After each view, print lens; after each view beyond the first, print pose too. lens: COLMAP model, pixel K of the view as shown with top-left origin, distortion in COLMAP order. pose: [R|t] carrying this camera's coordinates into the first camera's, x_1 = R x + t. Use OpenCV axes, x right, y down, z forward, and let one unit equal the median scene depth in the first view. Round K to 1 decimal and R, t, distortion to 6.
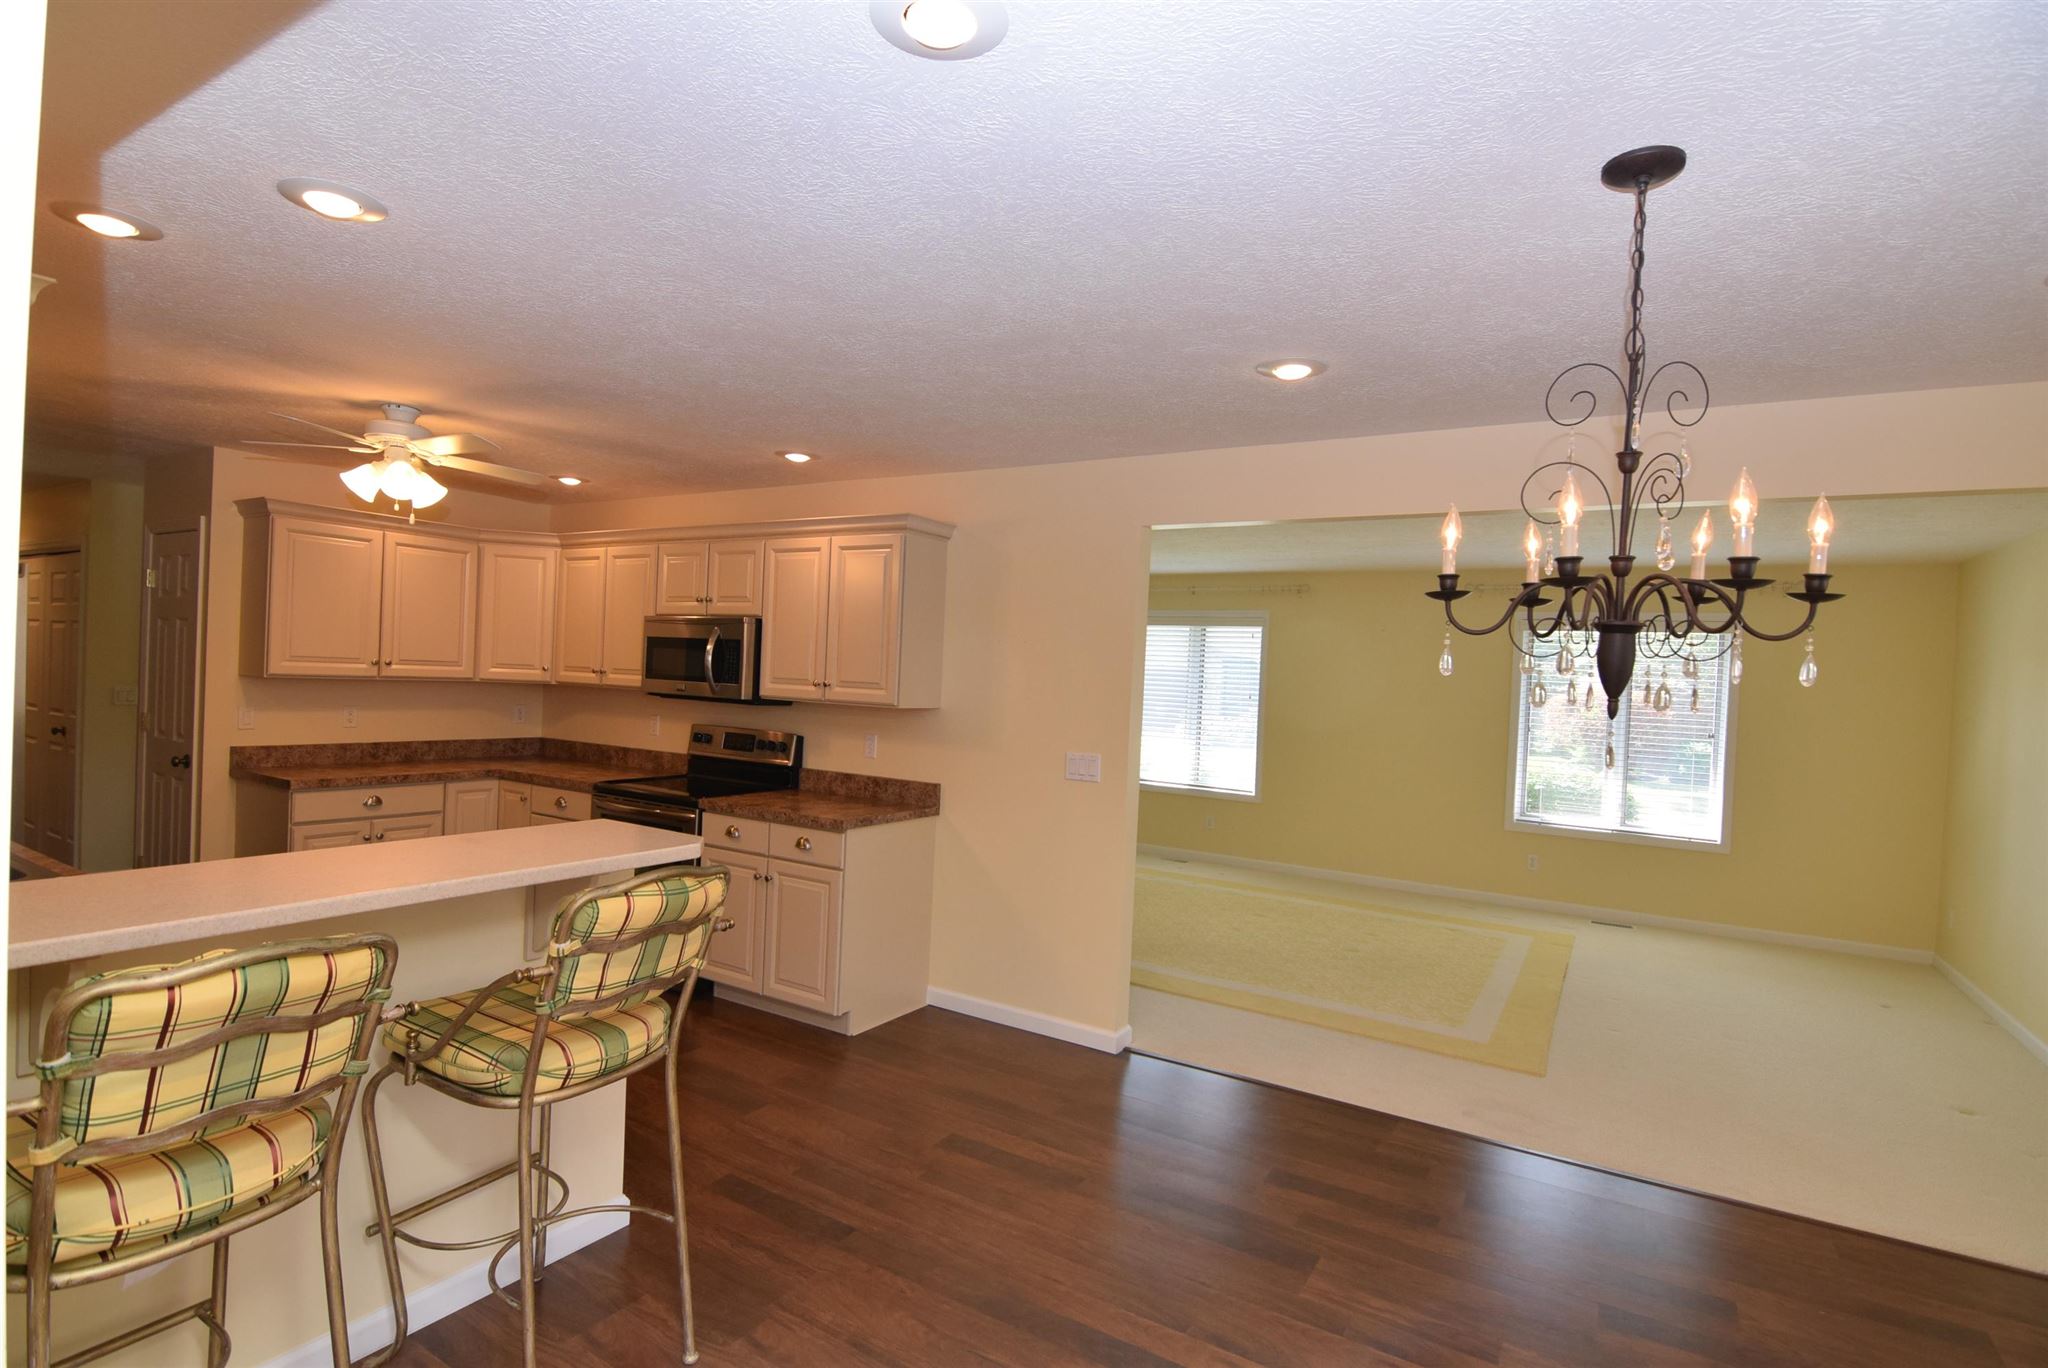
lens RADIAL K [[992.6, 0, 1020.7], [0, 992.6, 691.0], [0, 0, 1]] dist [-0.003086, -0.013321]
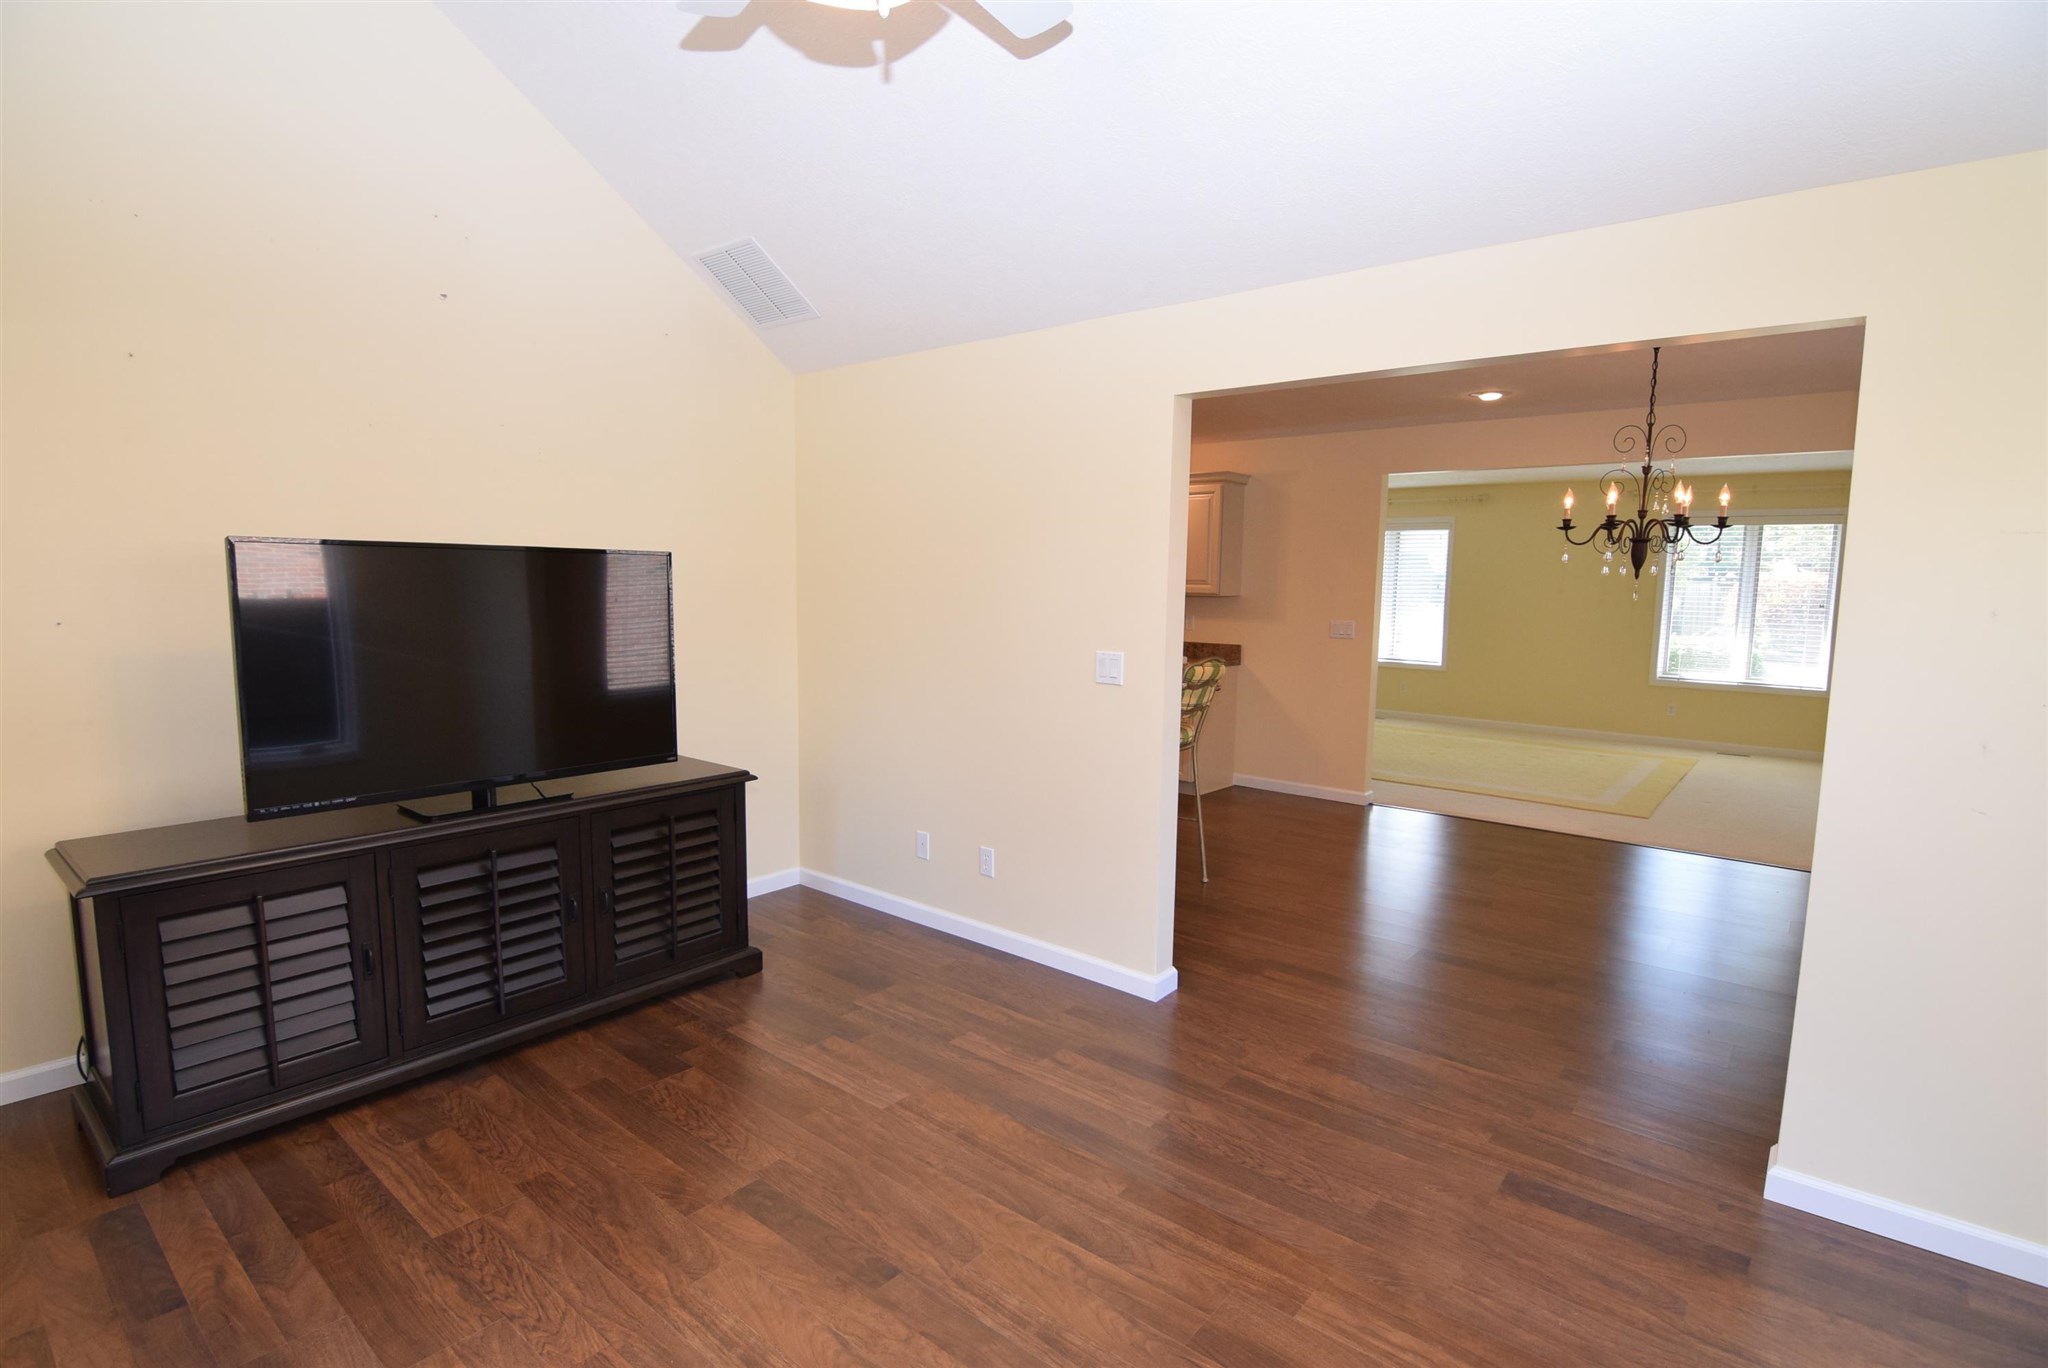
lens RADIAL K [[992.6, 0, 1020.7], [0, 992.6, 691.0], [0, 0, 1]] dist [-0.003086, -0.013321]
pose [[0.988750, -0.013776, -0.148942, -0.179270], [0.027627, 0.995437, 0.091336, 0.013253], [0.147004, -0.094424, 0.984619, -0.547585]]
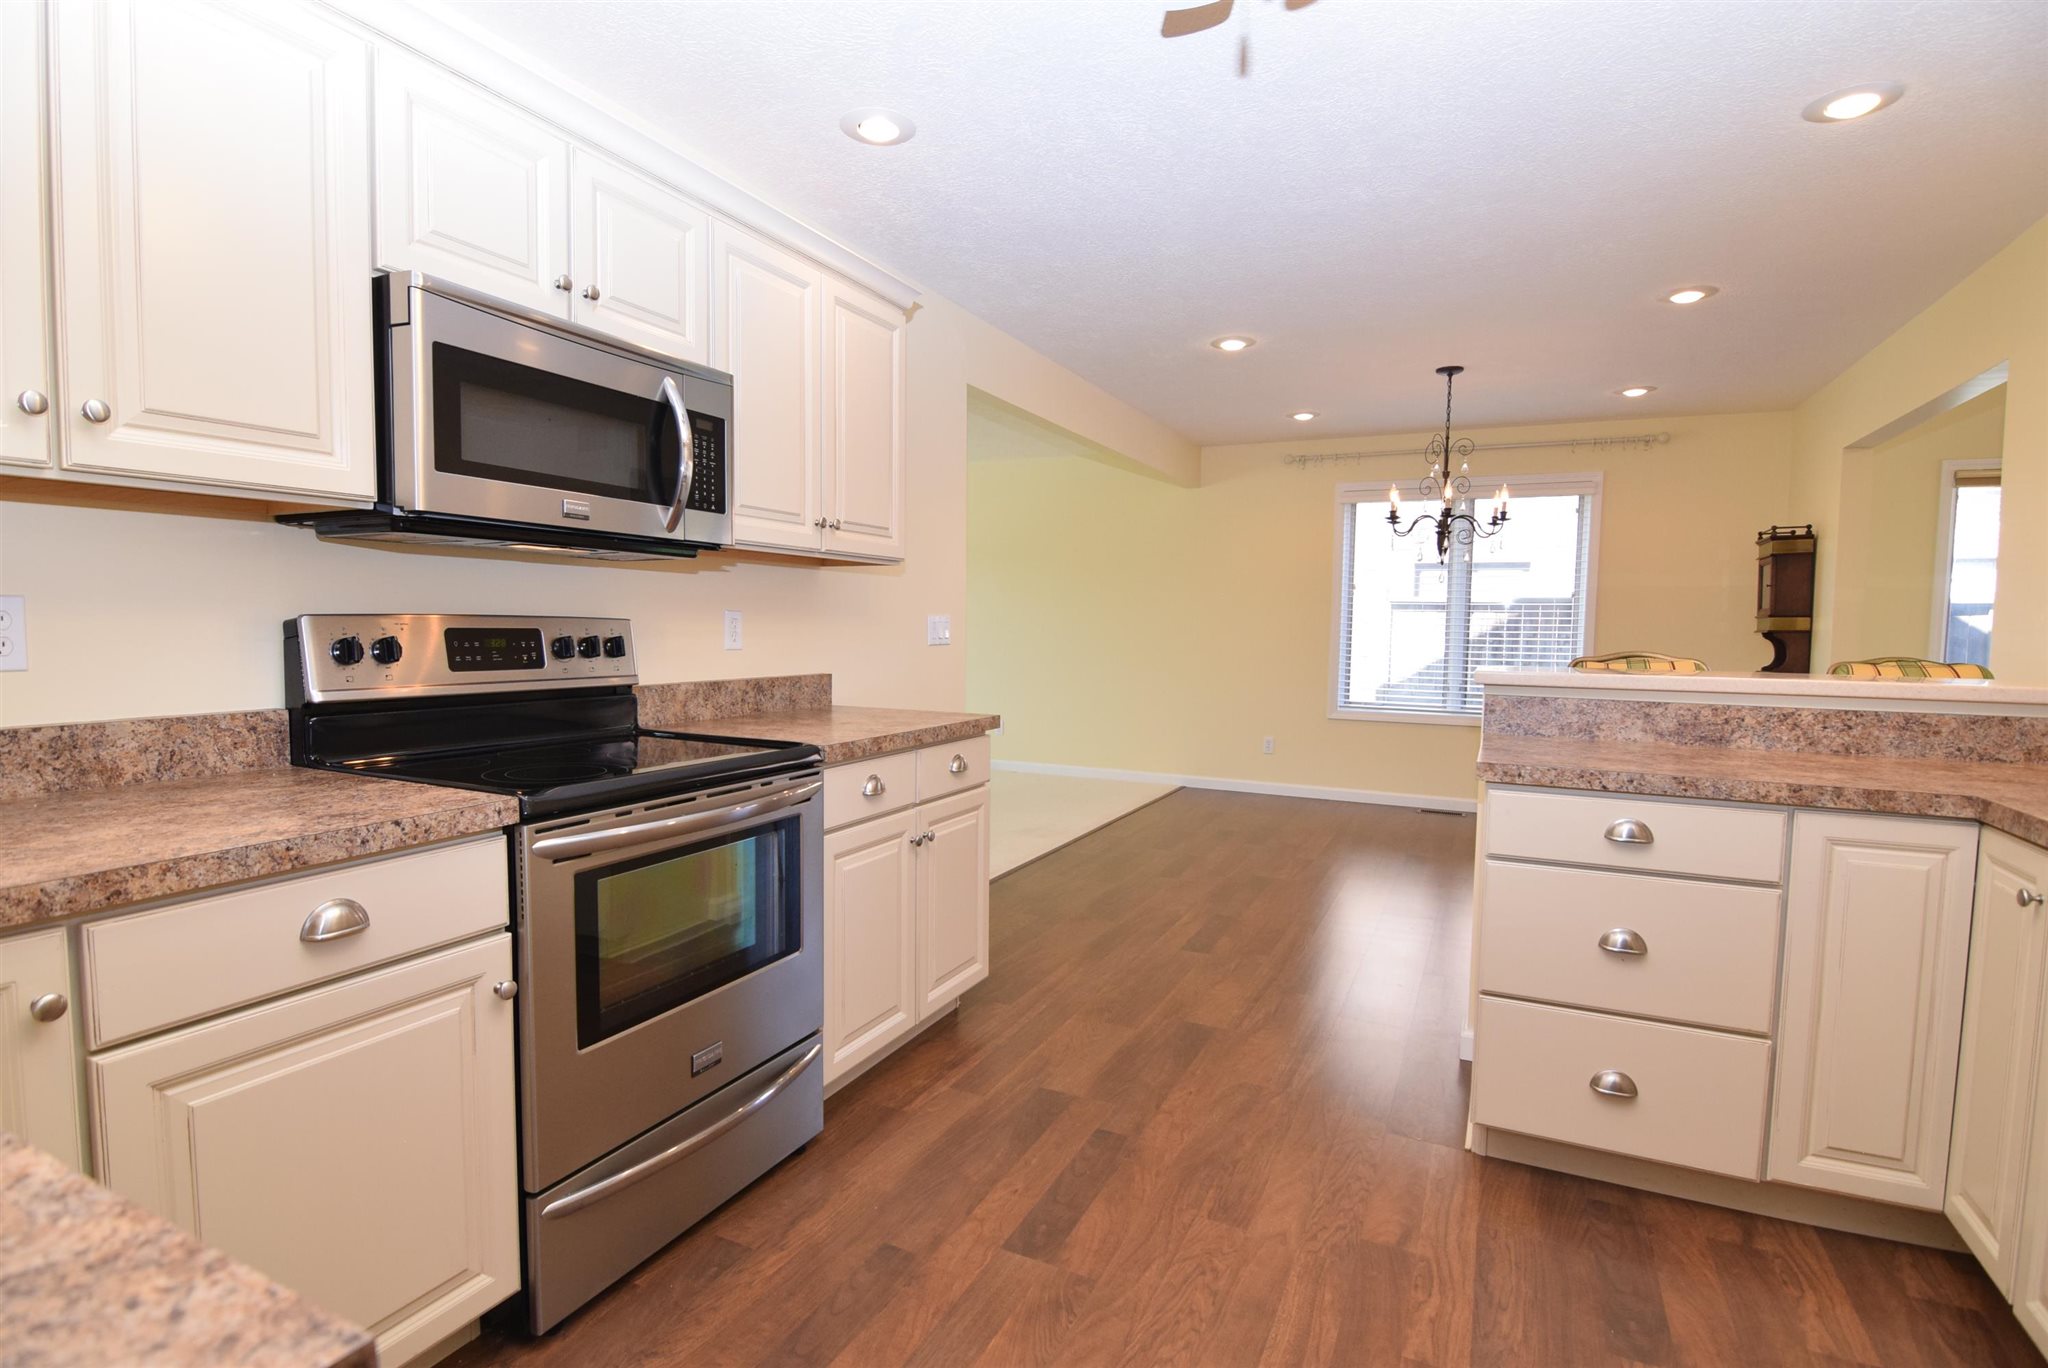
lens RADIAL K [[983.7, 0, 1020.7], [0, 983.7, 694.9], [0, 0, 1]] dist [-0.027885, -0.000491]
pose [[-0.097676, -0.118671, 0.988118, -0.745575], [-0.001690, 0.992884, 0.119076, 0.023028], [-0.995217, 0.009961, -0.097181, 0.869250]]
